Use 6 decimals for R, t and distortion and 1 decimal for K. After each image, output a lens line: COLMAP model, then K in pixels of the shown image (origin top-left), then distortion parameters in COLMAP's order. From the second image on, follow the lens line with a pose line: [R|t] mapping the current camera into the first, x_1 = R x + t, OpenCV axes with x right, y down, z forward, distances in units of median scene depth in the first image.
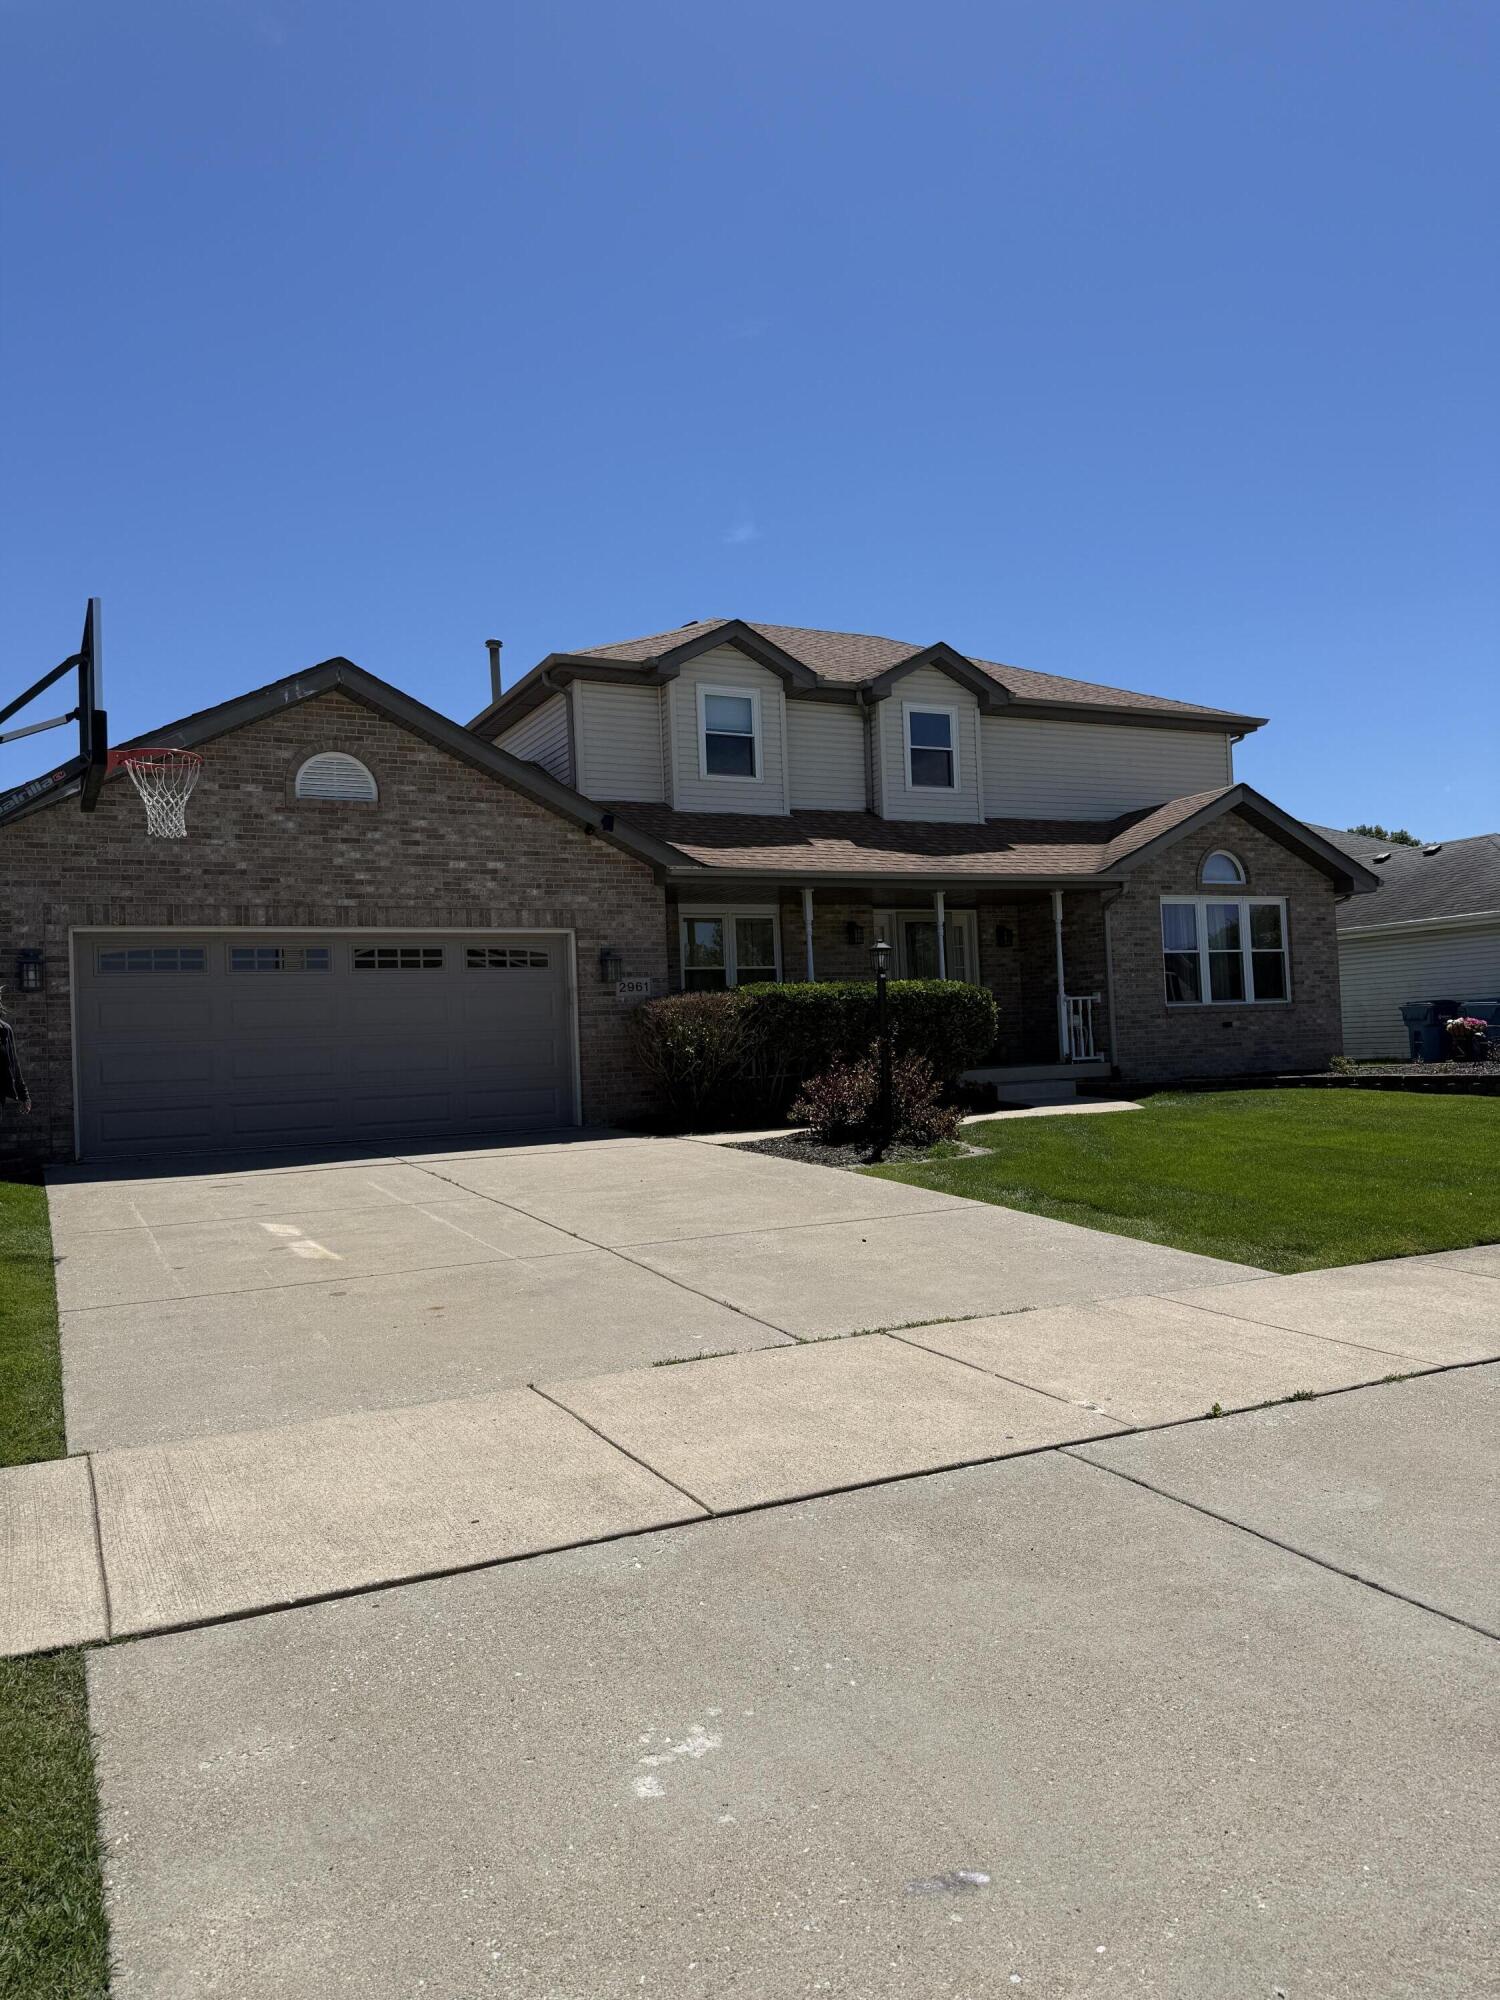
lens RADIAL K [[1391.2, 0, 750.0], [0, 1391.2, 1000.0], [0, 0, 1]] dist [0.145360, -0.337747]
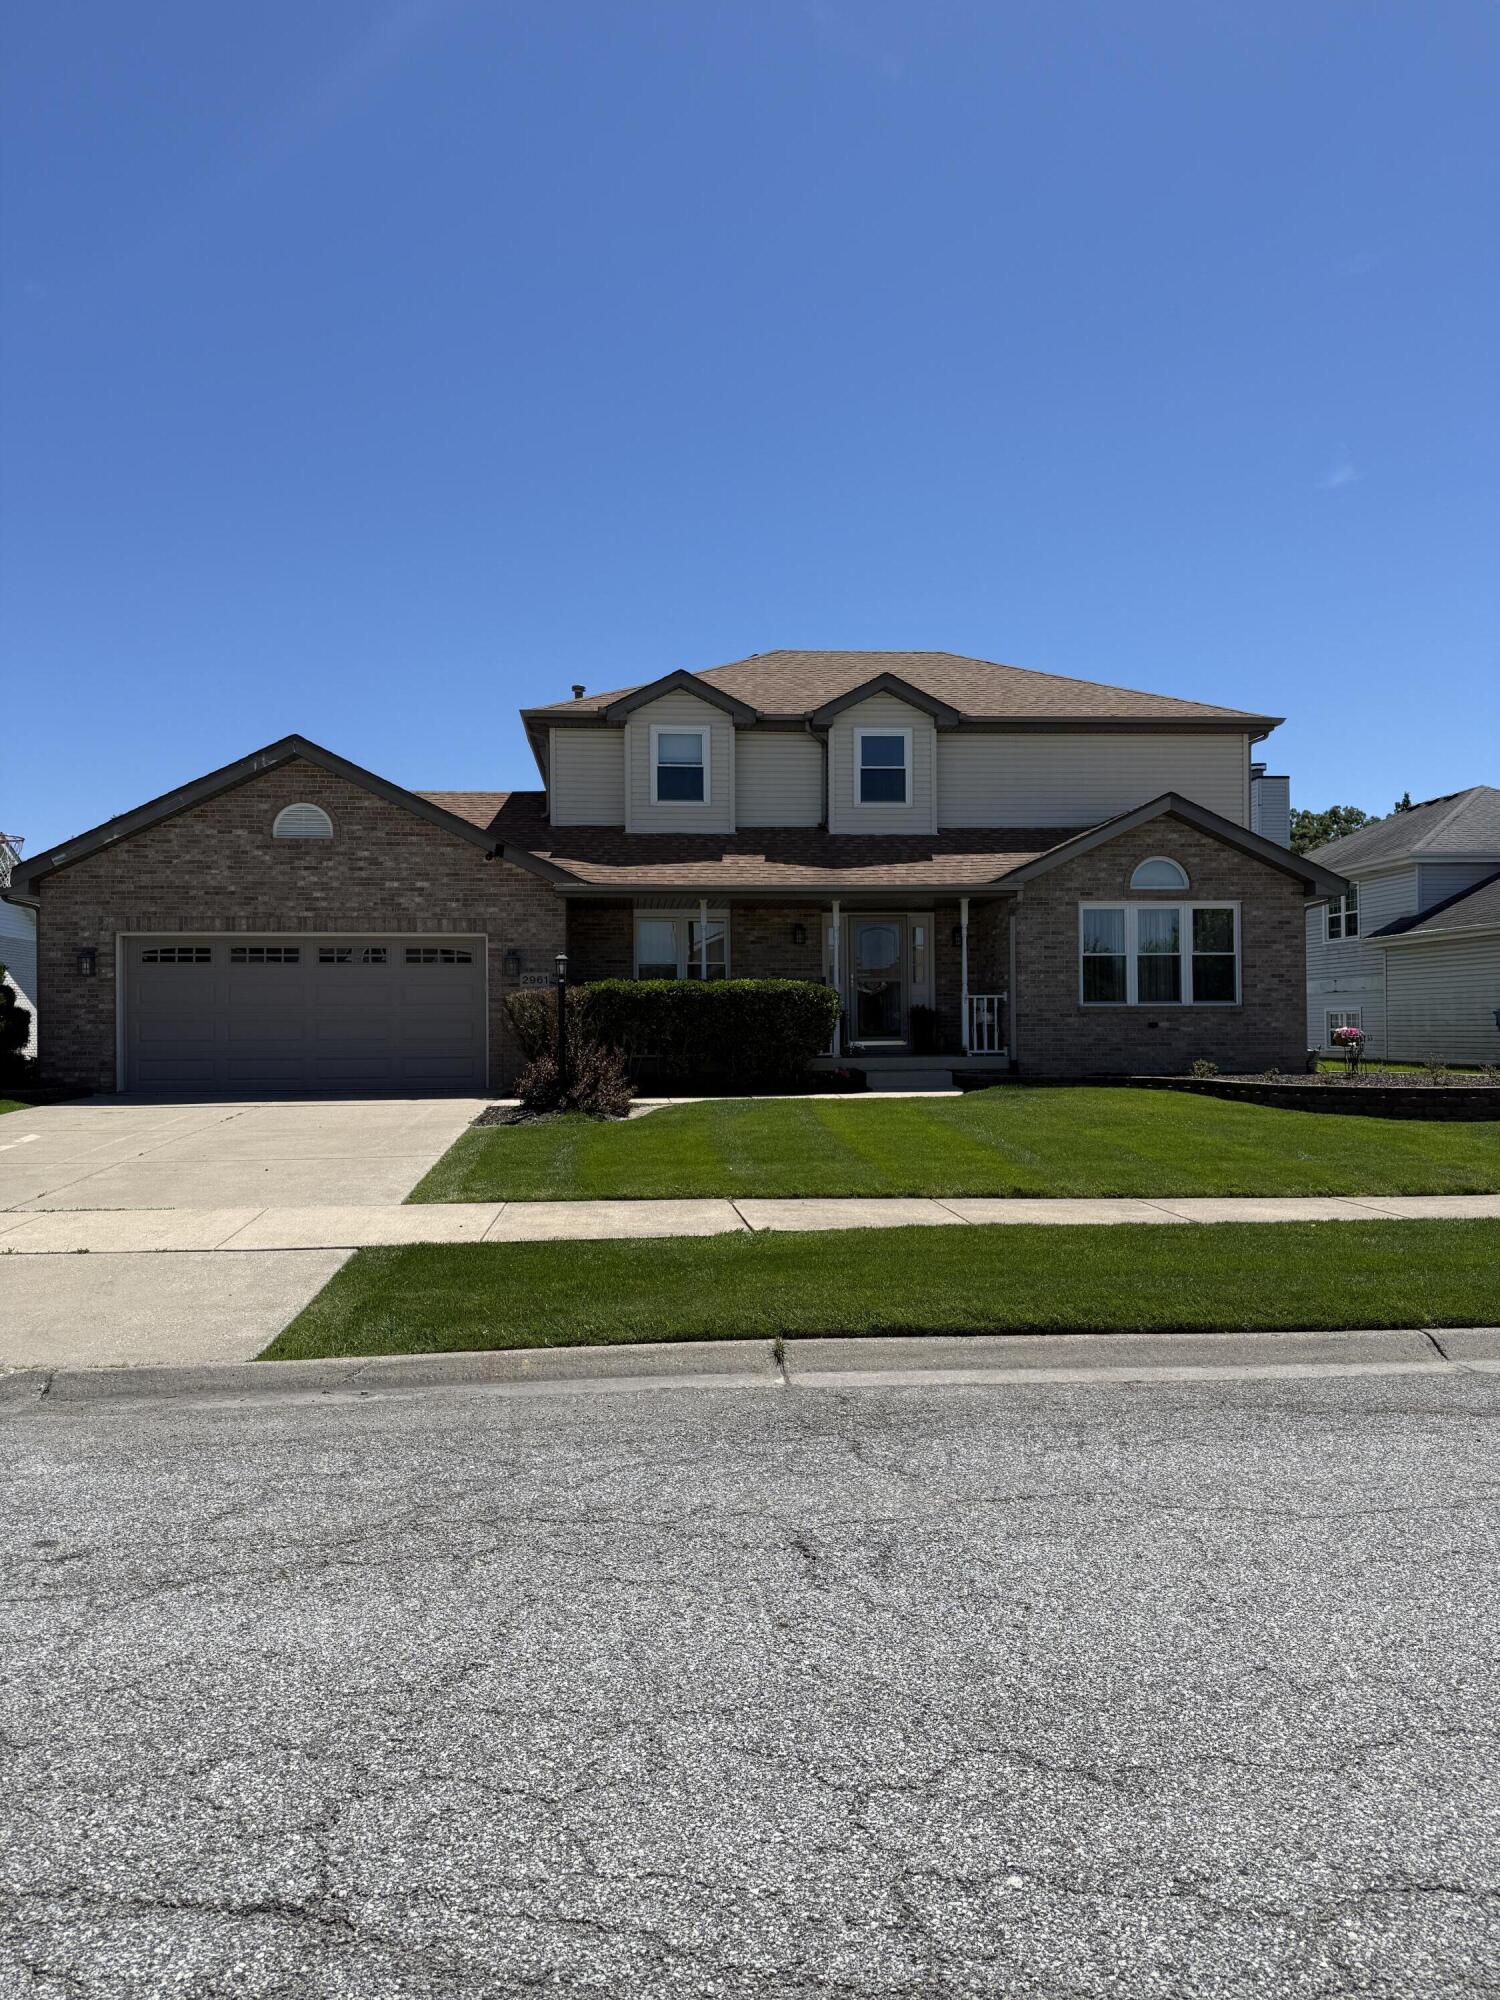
lens RADIAL K [[1391.2, 0, 750.0], [0, 1391.2, 1000.0], [0, 0, 1]] dist [0.145360, -0.337747]
pose [[0.927958, 0.028612, -0.371585, 0.492709], [-0.020039, 0.999437, 0.026913, -0.025279], [0.372146, -0.017528, 0.928009, -0.081410]]
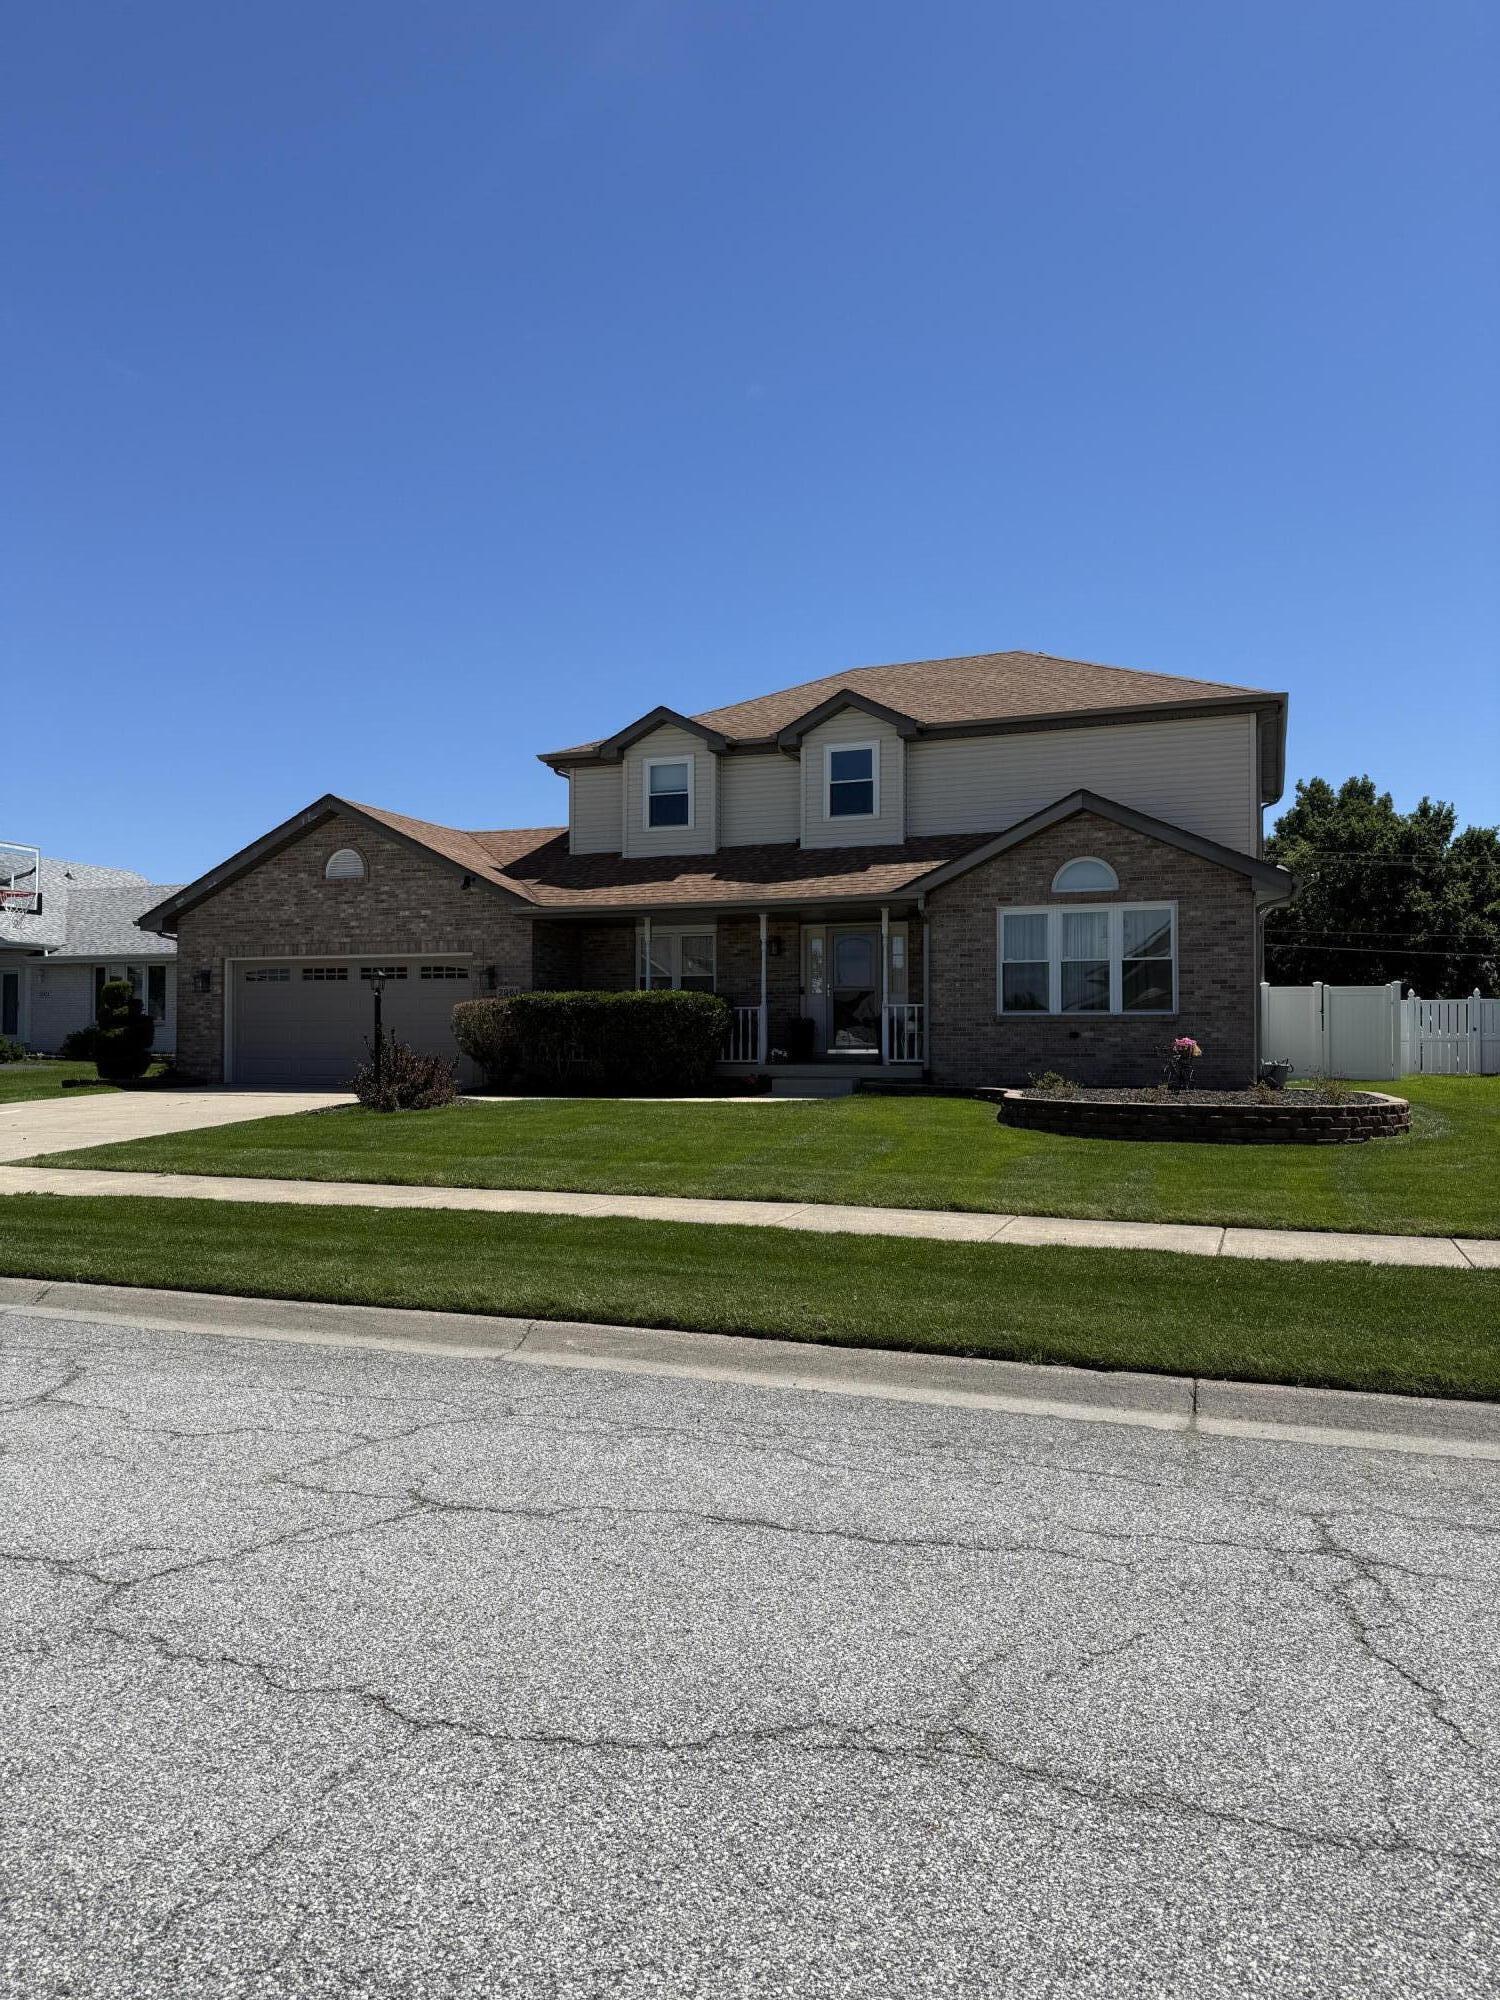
lens RADIAL K [[1393.7, 0, 750.0], [0, 1393.7, 1000.0], [0, 0, 1]] dist [0.104839, -0.130911]
pose [[0.677036, 0.022361, -0.735611, 0.998807], [-0.003388, 0.999622, 0.027268, -0.036379], [0.735943, -0.015970, 0.676856, 0.184497]]
